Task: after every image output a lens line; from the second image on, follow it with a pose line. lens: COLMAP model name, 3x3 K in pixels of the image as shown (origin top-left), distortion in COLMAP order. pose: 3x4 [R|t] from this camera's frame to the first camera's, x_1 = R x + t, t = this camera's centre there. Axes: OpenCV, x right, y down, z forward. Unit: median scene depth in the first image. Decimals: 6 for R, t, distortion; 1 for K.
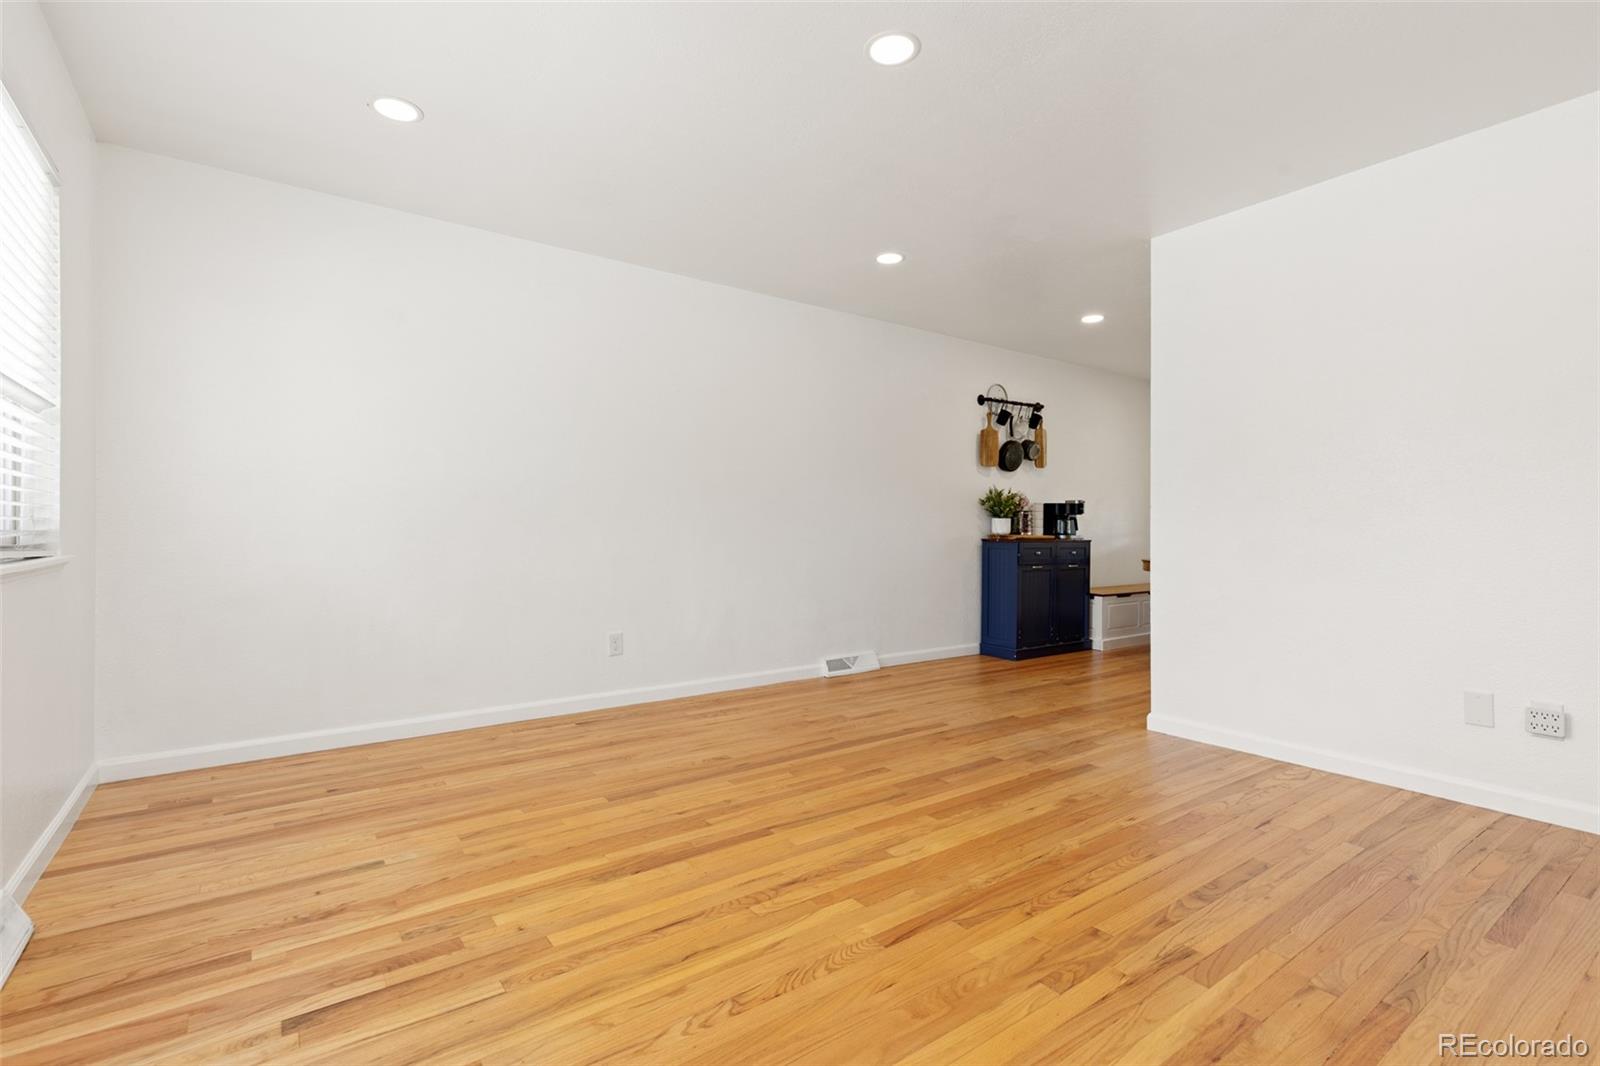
lens RADIAL K [[748.3, 0, 800.0], [0, 748.3, 533.0], [0, 0, 1]] dist [0.000099, -0.000318]
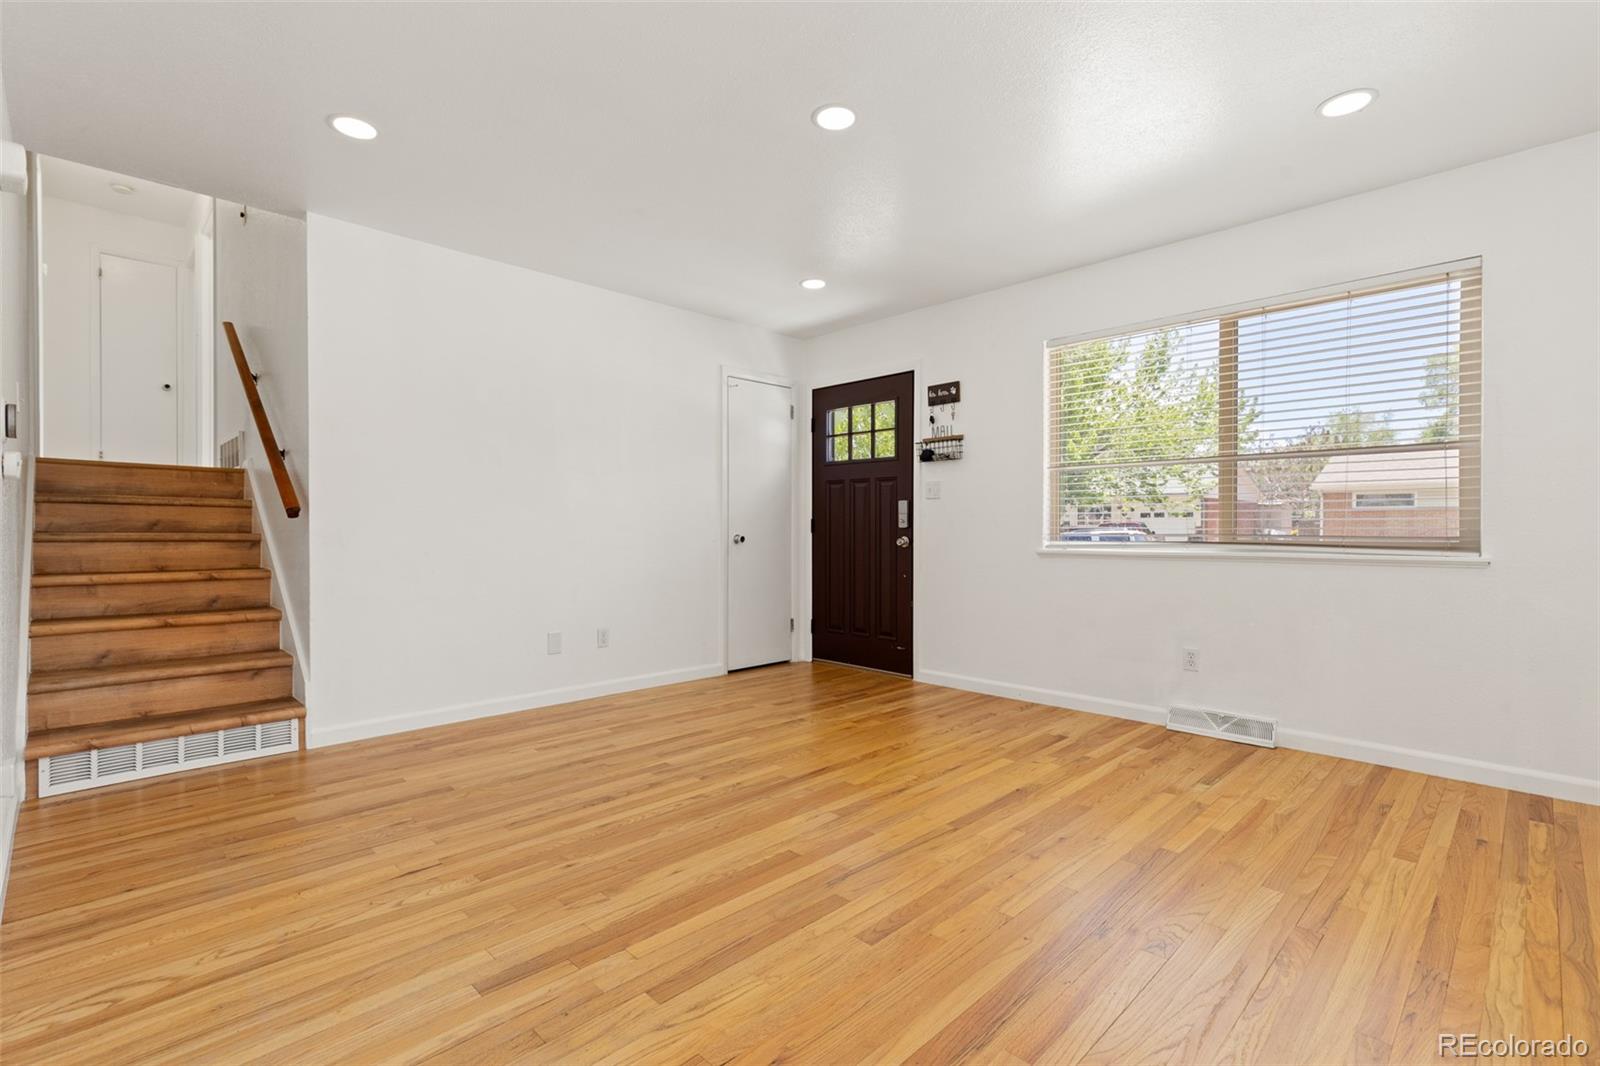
lens RADIAL K [[723.2, 0, 791.9], [0, 723.2, 524.5], [0, 0, 1]] dist [0.013729, -0.004447]
pose [[-0.990622, -0.008078, -0.136393, 0.301526], [-0.008048, 0.999967, -0.000772, -0.014834], [0.136394, 0.000333, -0.990655, 1.850346]]
